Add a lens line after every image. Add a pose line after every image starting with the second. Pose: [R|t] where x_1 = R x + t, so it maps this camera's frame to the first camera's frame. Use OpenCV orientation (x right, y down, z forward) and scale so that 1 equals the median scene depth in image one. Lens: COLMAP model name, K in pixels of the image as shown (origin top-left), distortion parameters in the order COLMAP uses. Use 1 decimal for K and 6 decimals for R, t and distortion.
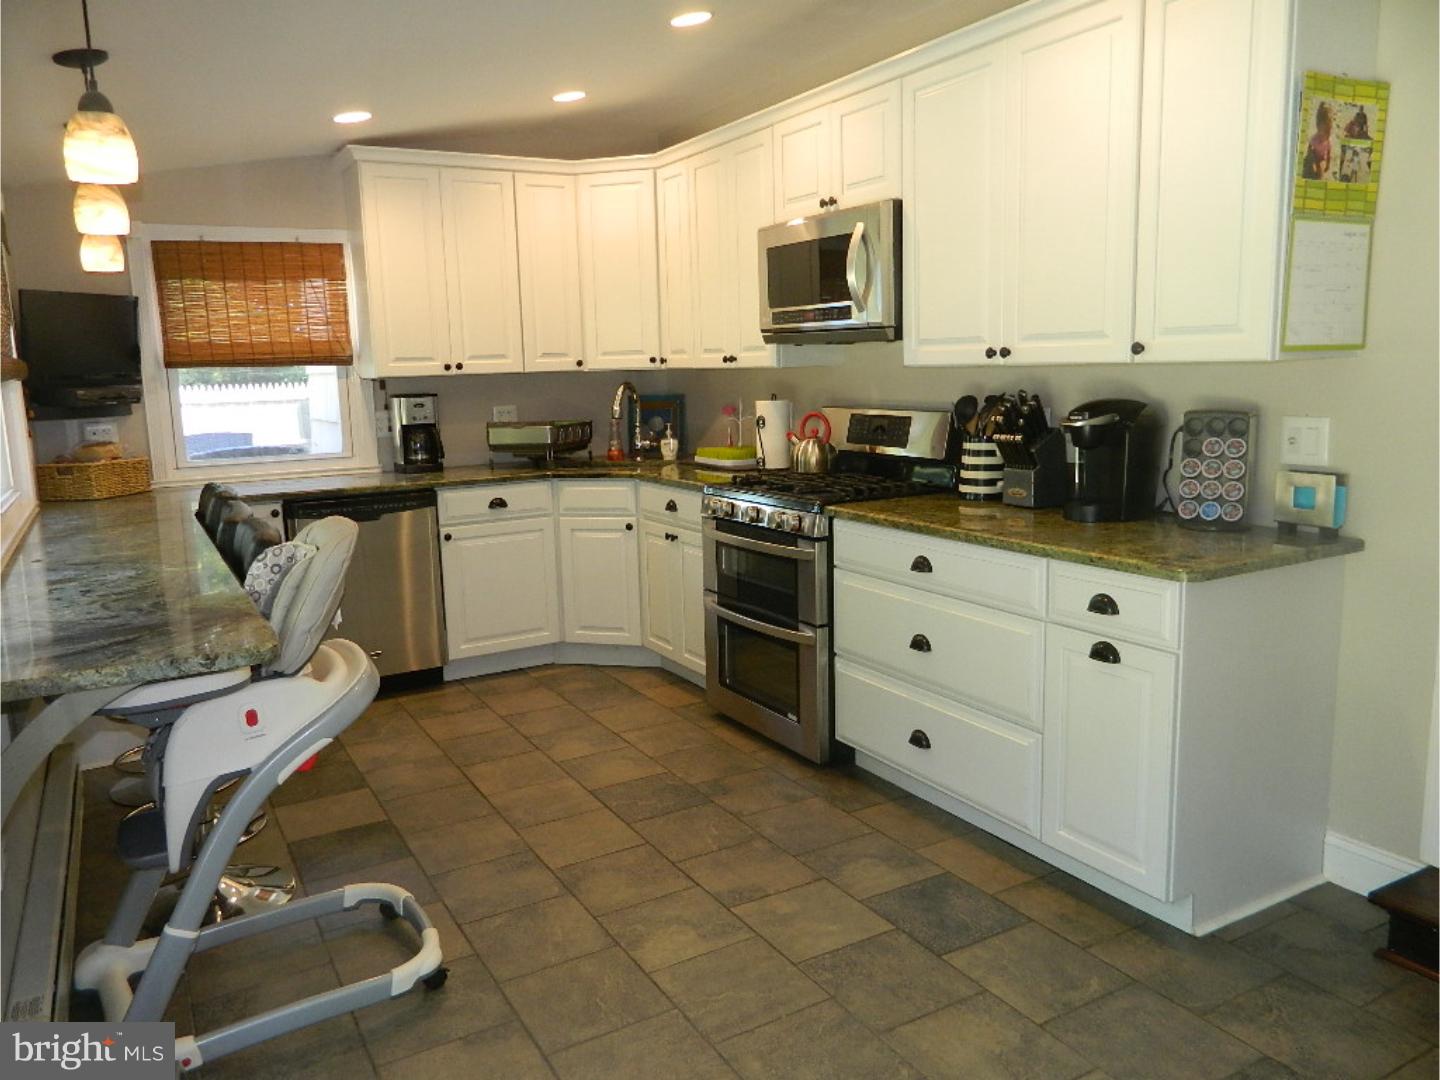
lens RADIAL K [[1057.7, 0, 714.6], [0, 1057.7, 528.9], [0, 0, 1]] dist [-0.001687, 0.008211]
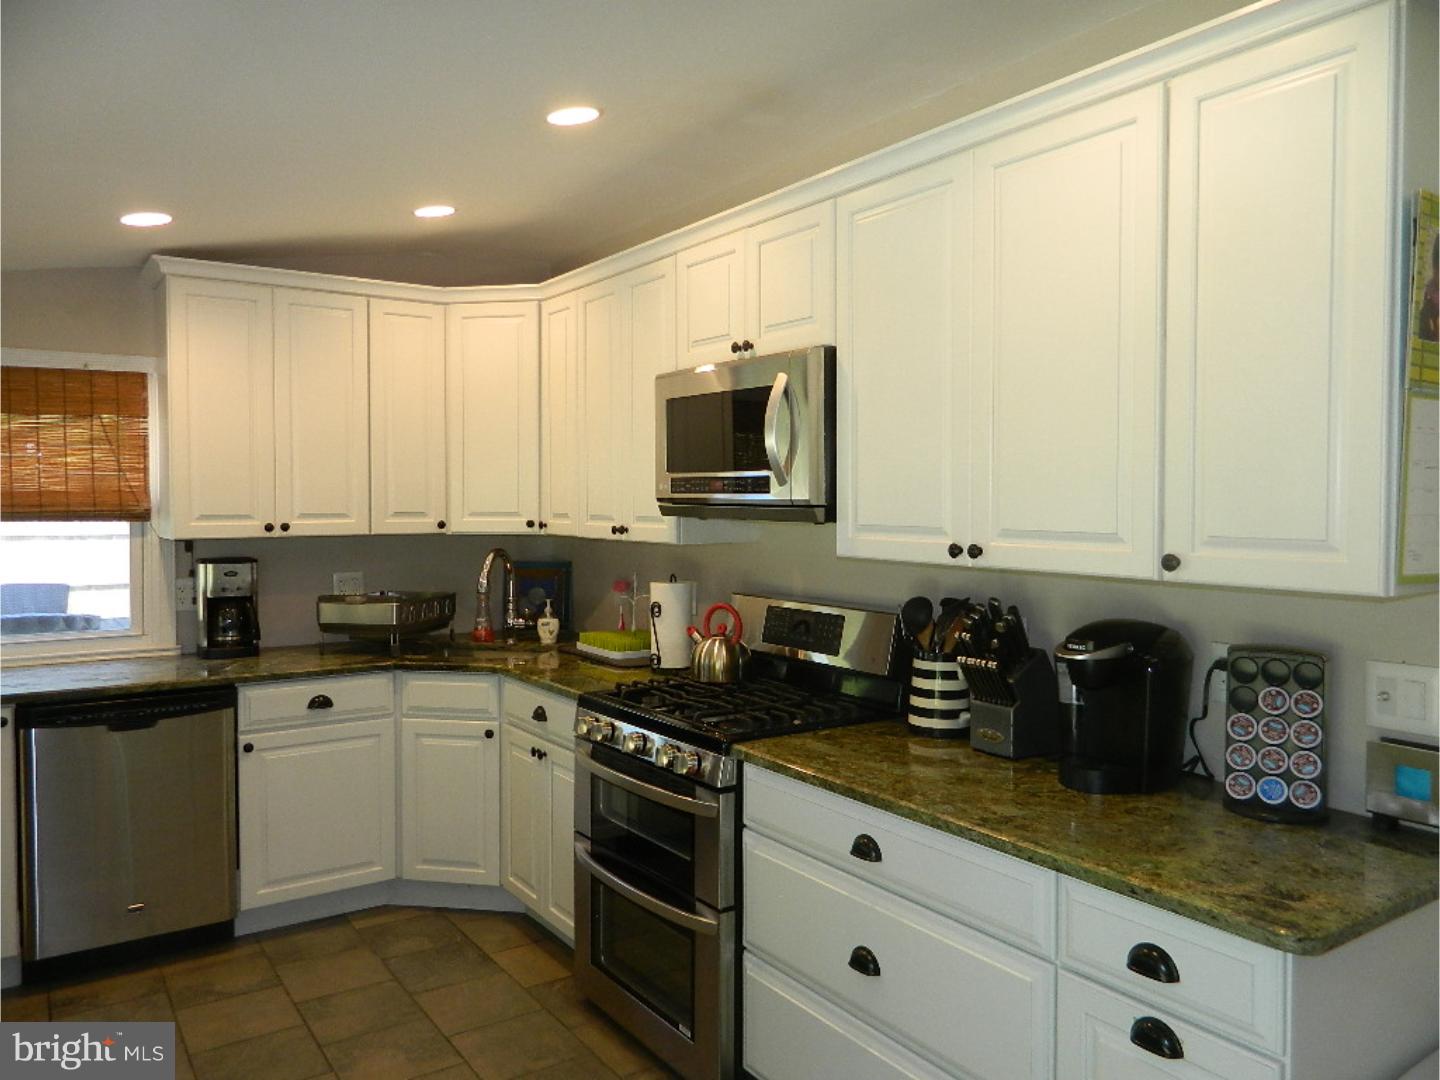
lens RADIAL K [[1057.7, 0, 714.6], [0, 1057.7, 528.9], [0, 0, 1]] dist [-0.001687, 0.008211]
pose [[0.996579, 0.025593, 0.078585, 0.024805], [-0.015364, 0.991641, -0.128107, -0.063215], [-0.081207, 0.126462, 0.988642, 0.207804]]
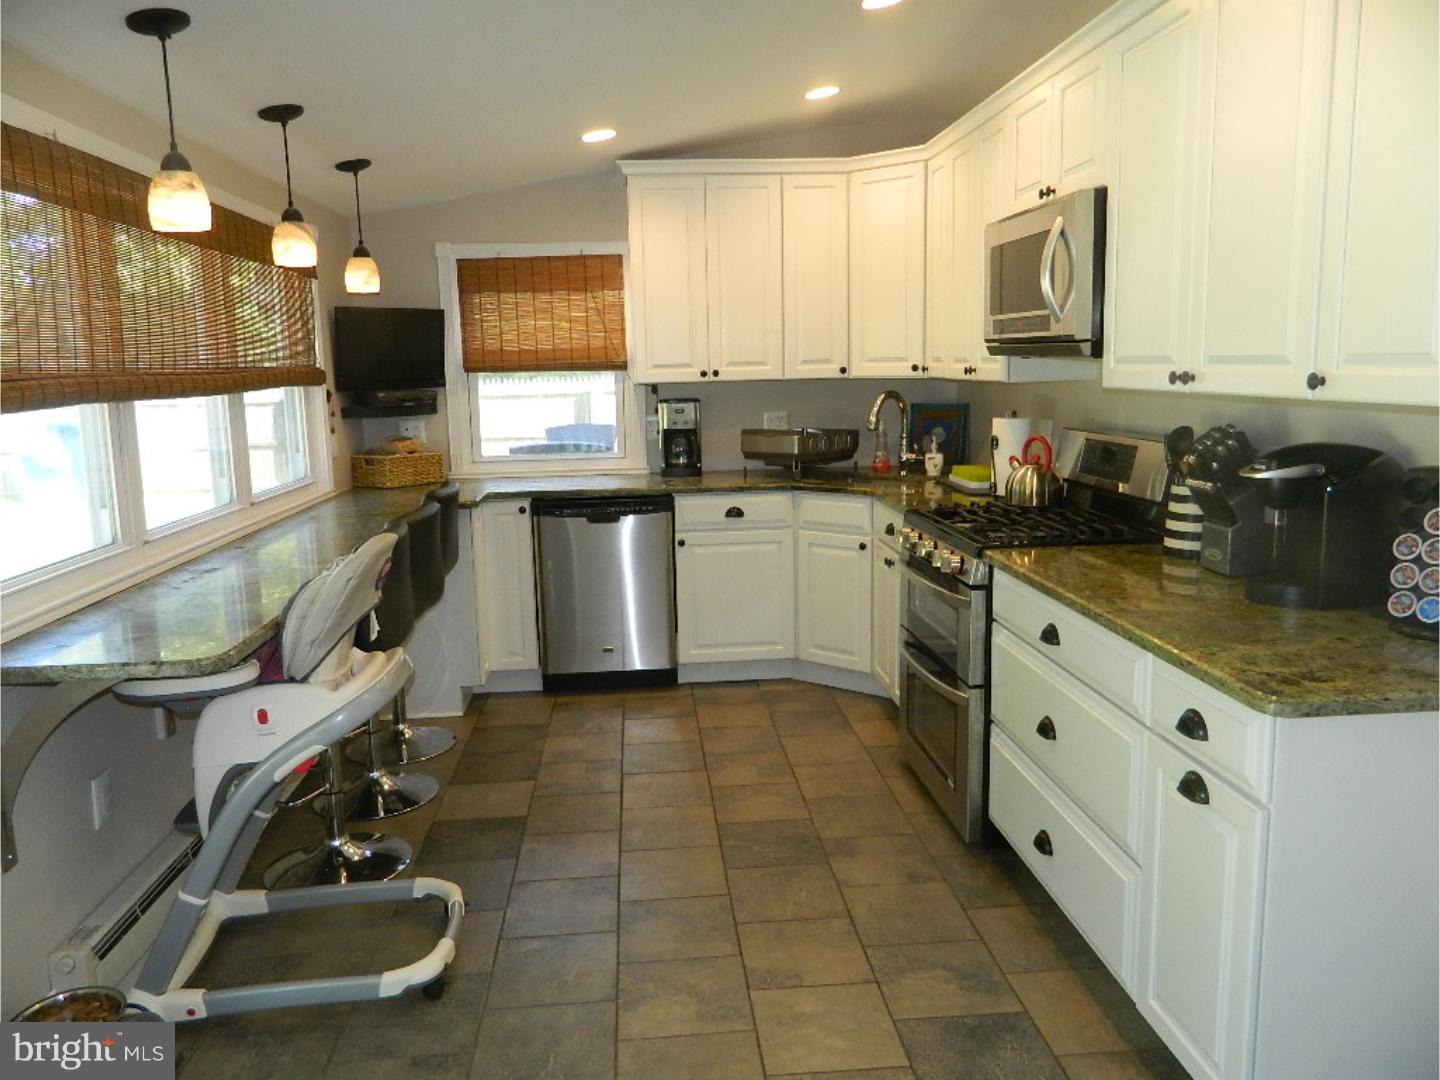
lens RADIAL K [[1057.7, 0, 714.6], [0, 1057.7, 528.9], [0, 0, 1]] dist [-0.001687, 0.008211]
pose [[0.906210, 0.073190, -0.416445, 0.218037], [-0.068144, 0.997310, 0.026990, -0.038818], [0.417300, 0.003920, 0.908760, 0.102570]]
